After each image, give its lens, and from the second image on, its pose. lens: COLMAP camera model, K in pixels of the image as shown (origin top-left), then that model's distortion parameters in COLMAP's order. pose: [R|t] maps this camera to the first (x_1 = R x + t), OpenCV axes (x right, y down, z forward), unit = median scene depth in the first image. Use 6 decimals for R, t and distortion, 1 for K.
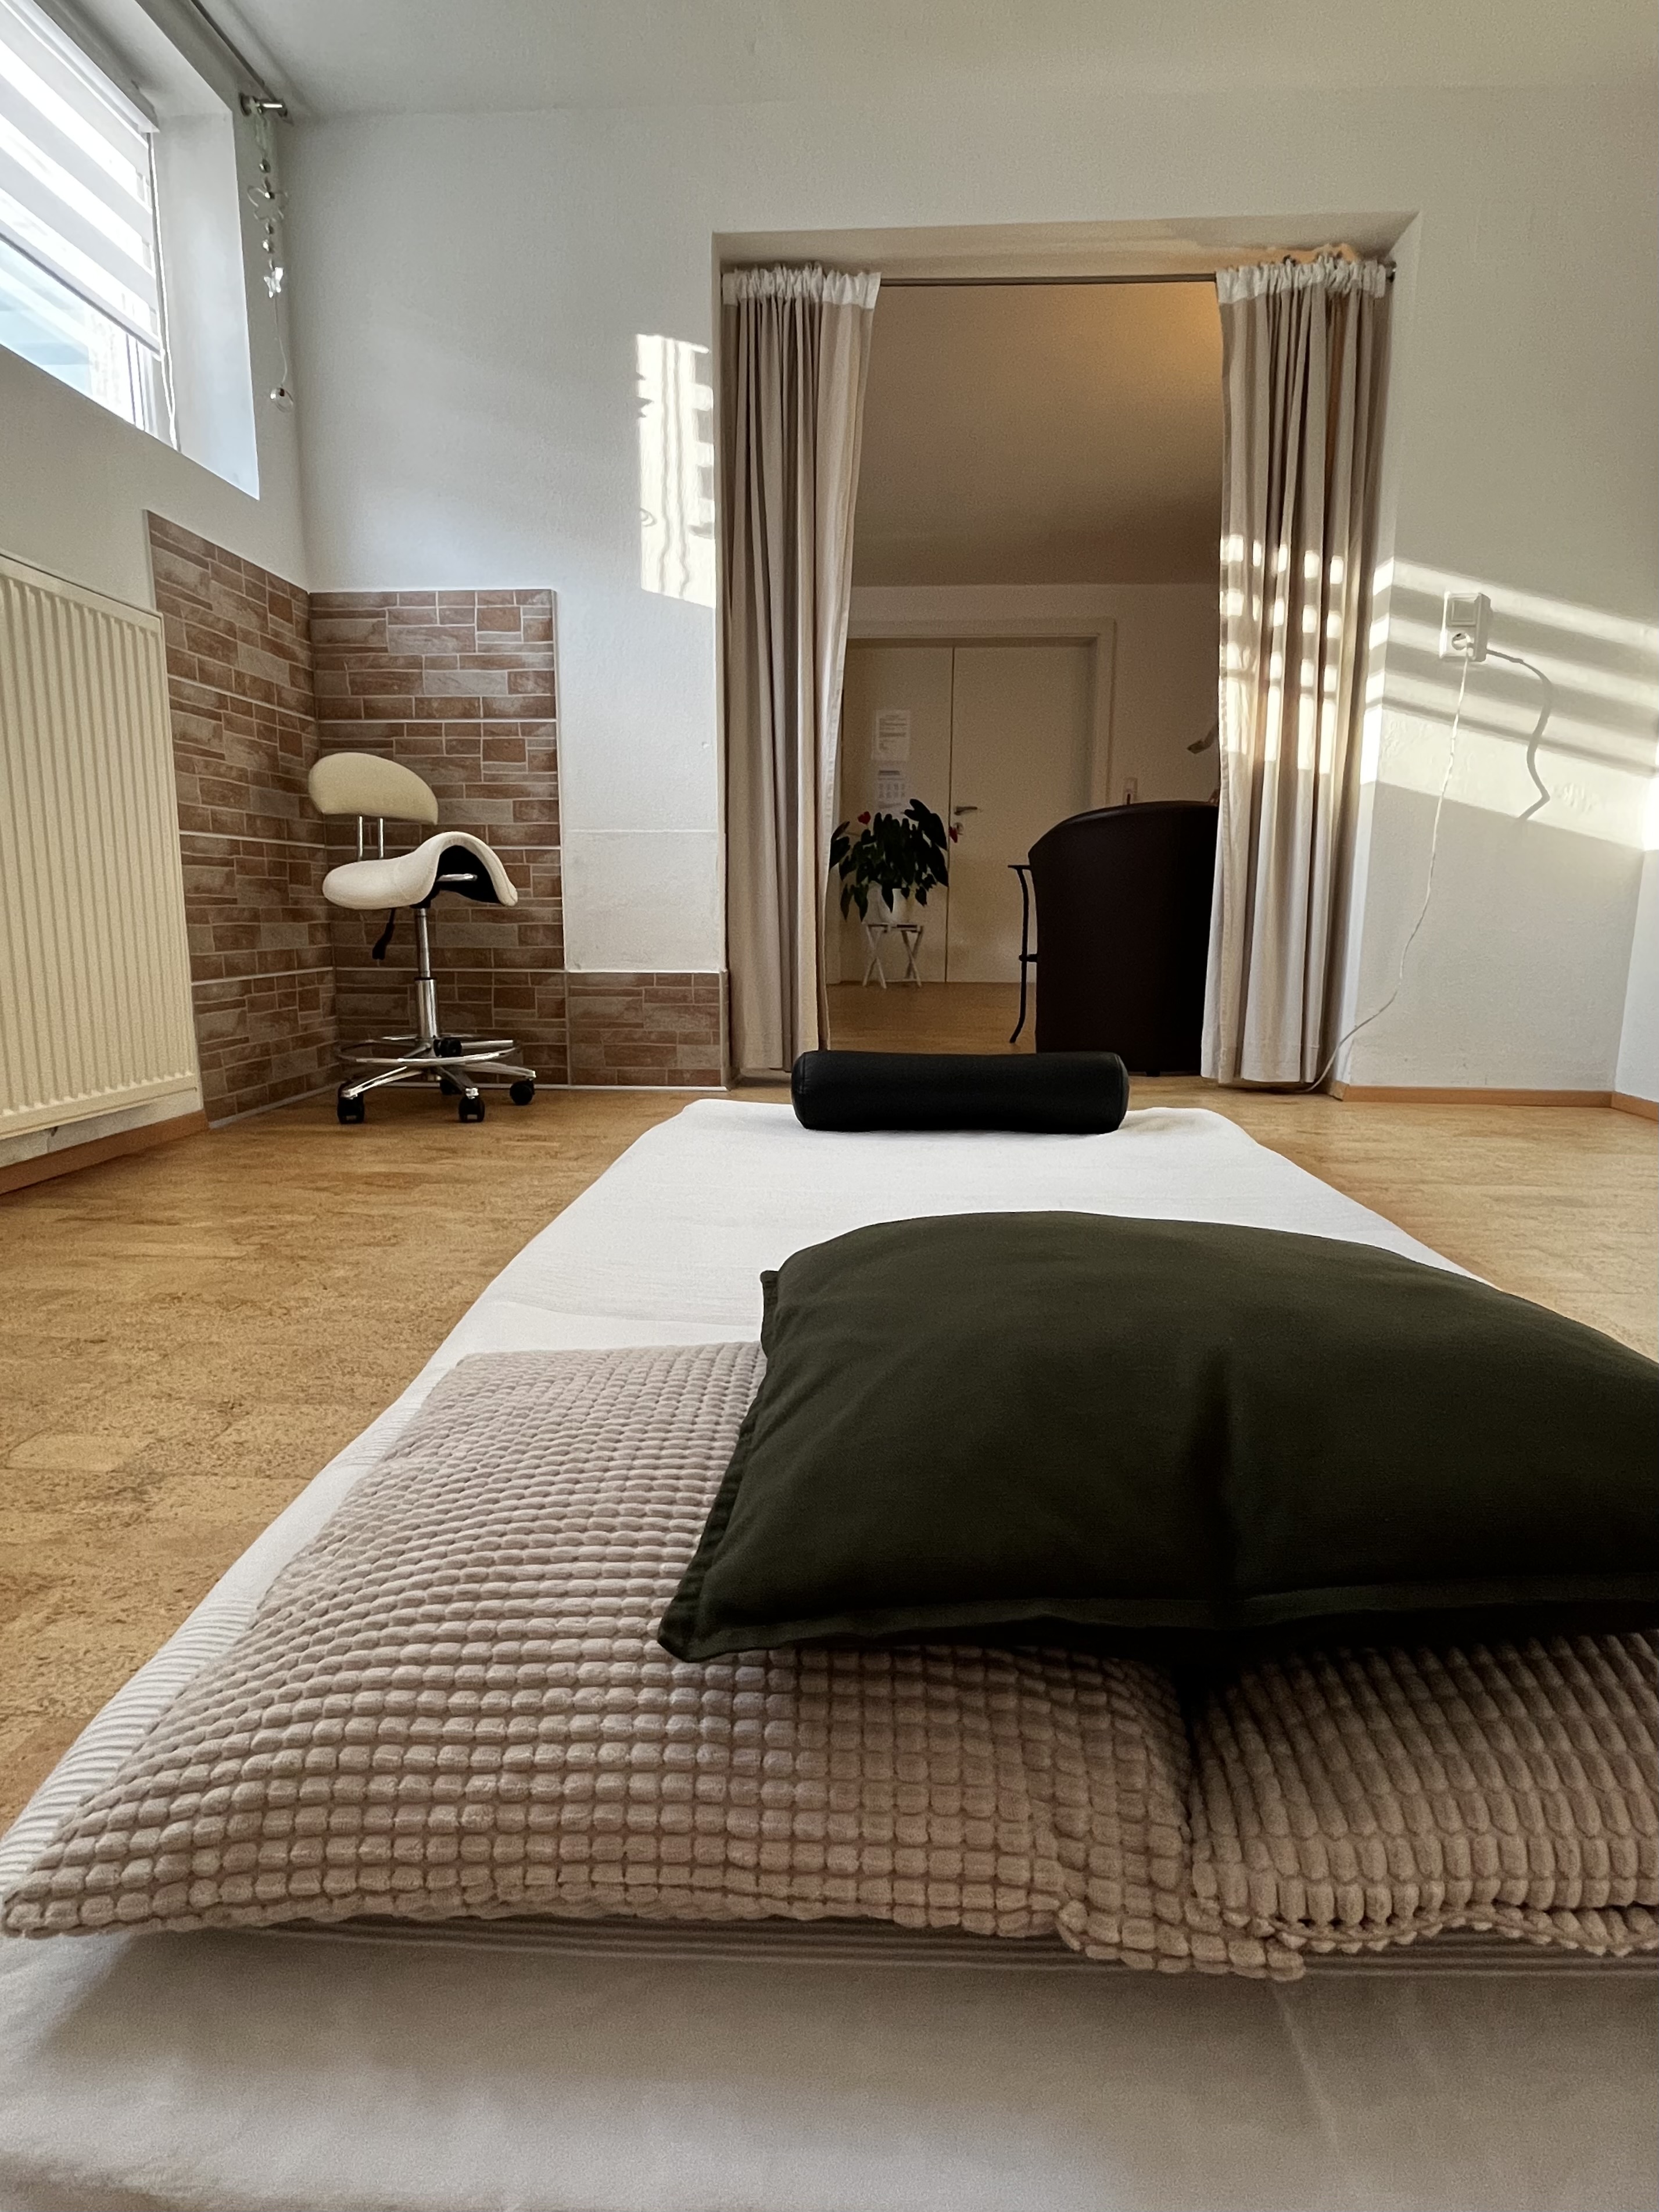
lens RADIAL K [[1178.9, 0, 829.5], [0, 1178.9, 1106.0], [0, 0, 1]] dist [0.002258, 0.000448]
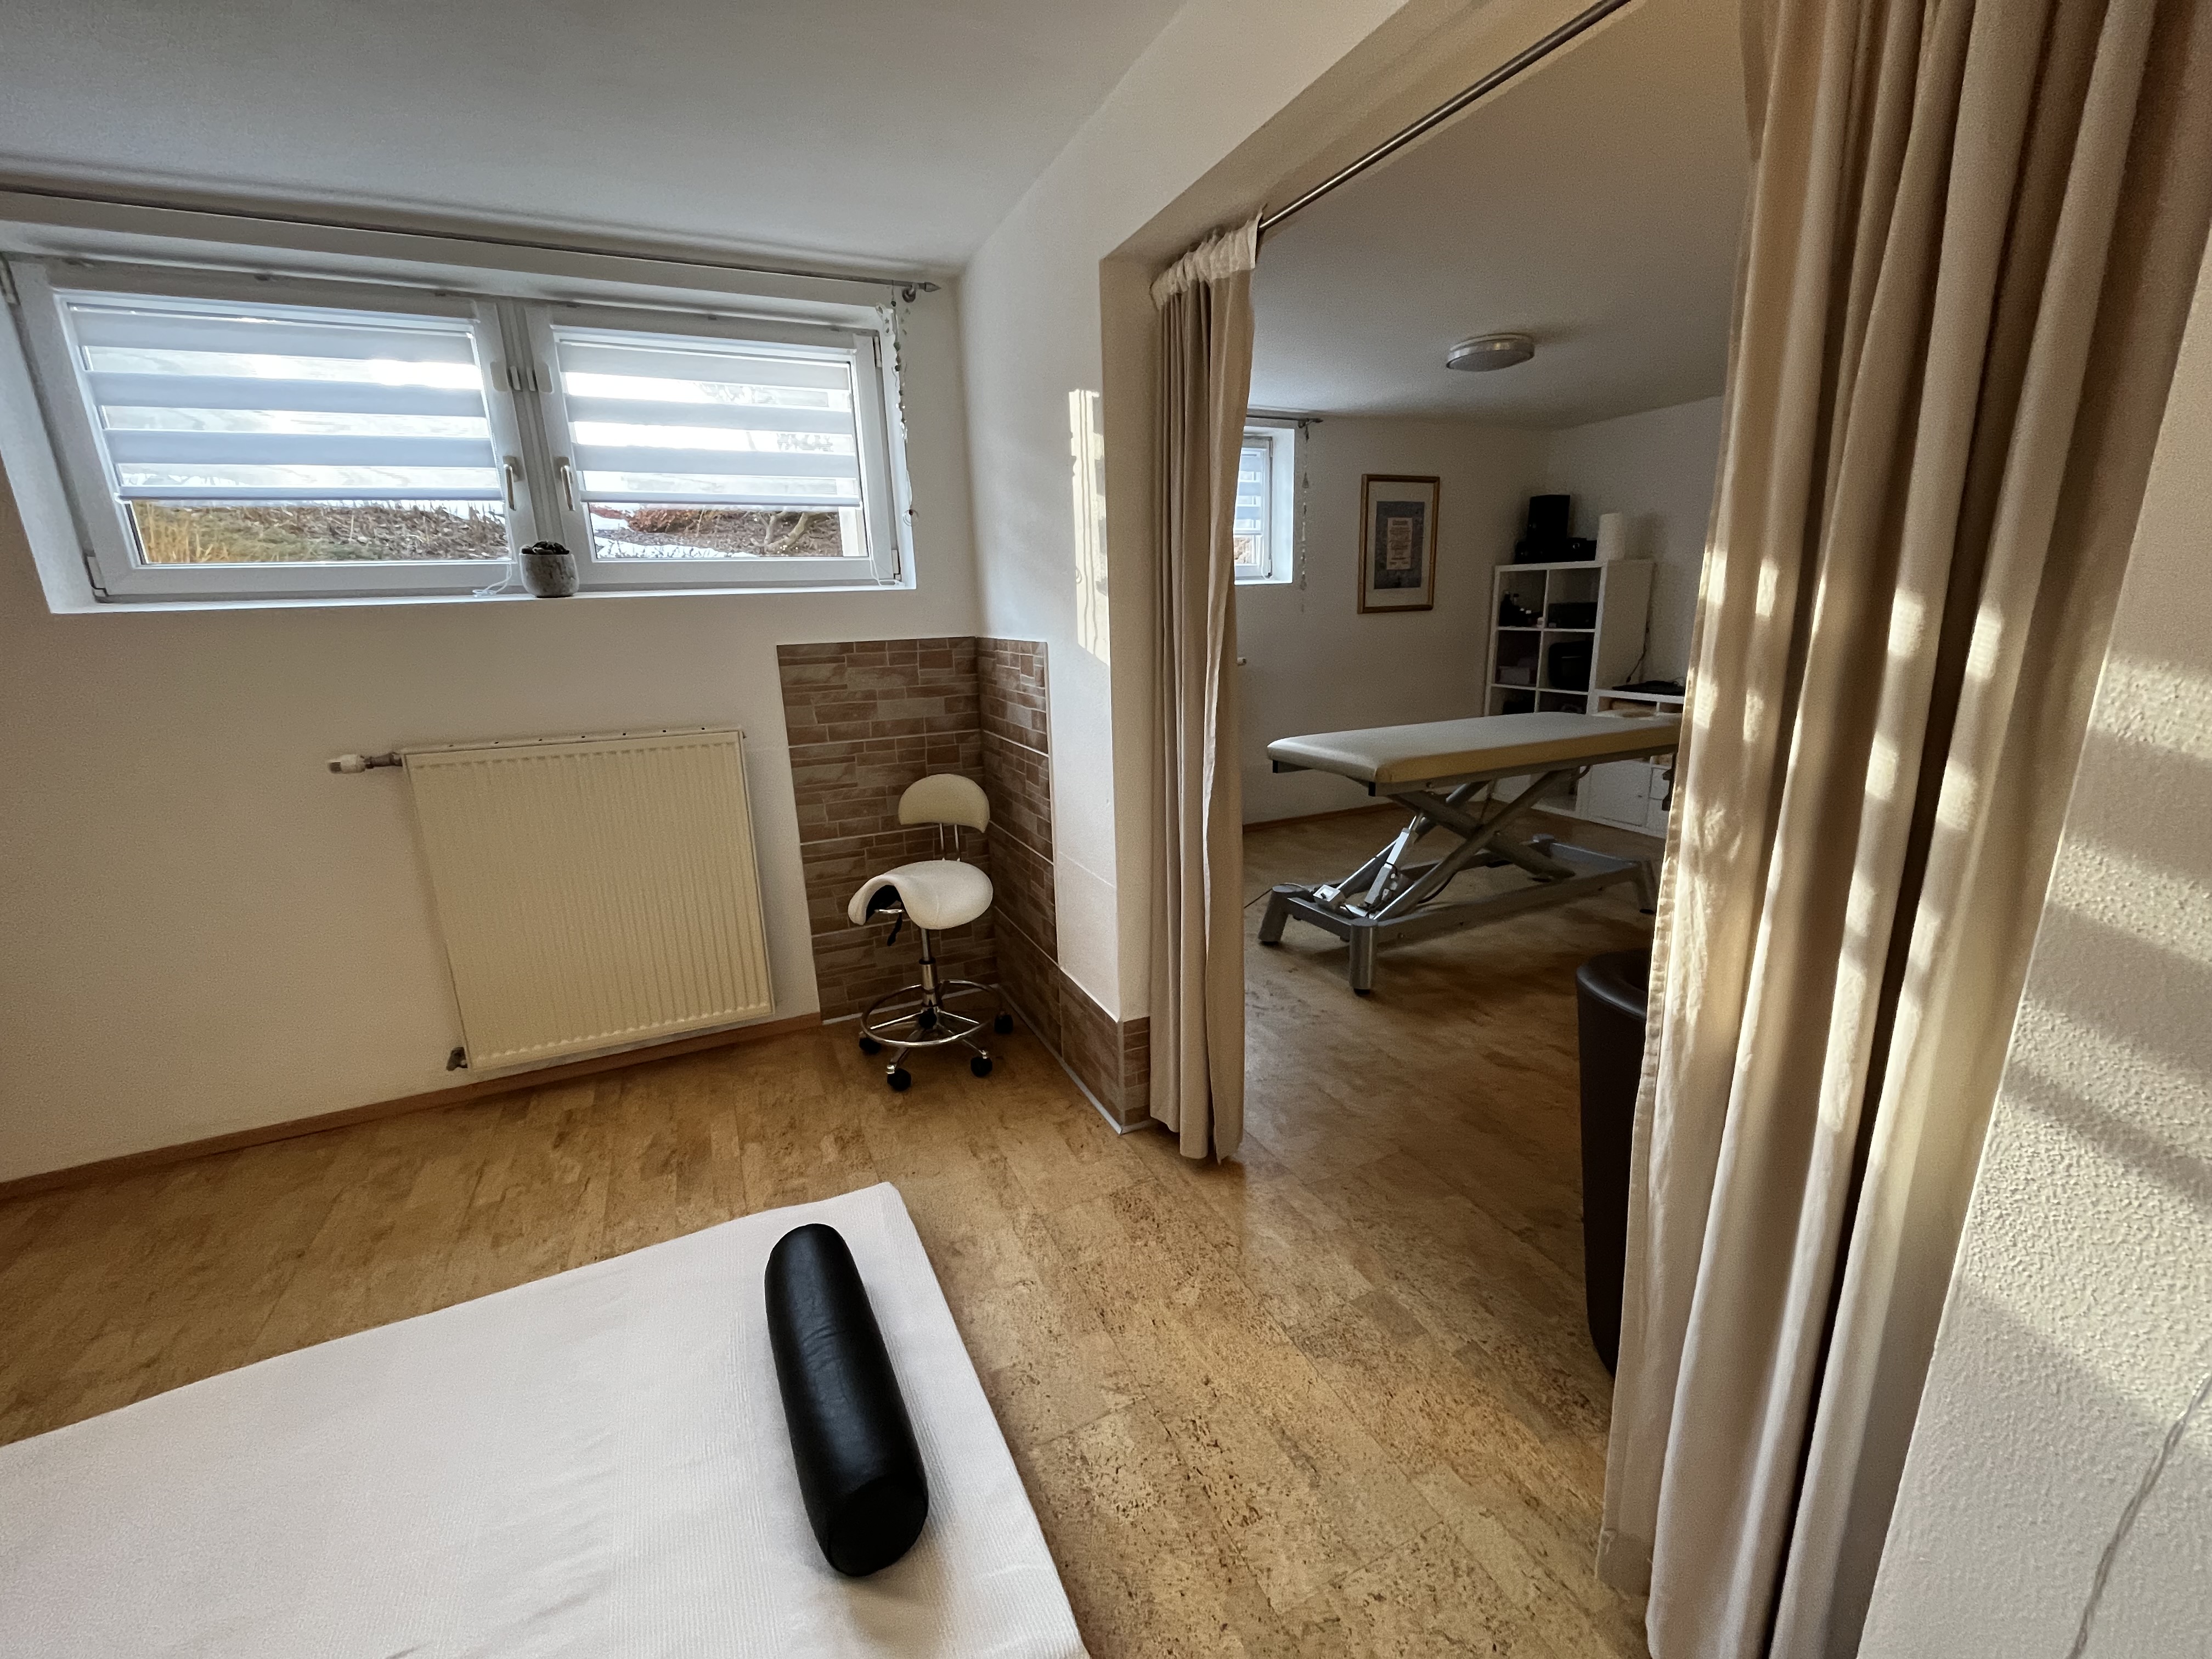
lens RADIAL K [[896.2, 0, 1106.0], [0, 896.2, 829.5], [0, 0, 1]] dist [-0.003698, -0.000489]
pose [[0.478853, 0.200808, -0.854620, 0.541357], [-0.112351, 0.979501, 0.167199, -0.418922], [0.870676, 0.015954, 0.491598, 0.657050]]
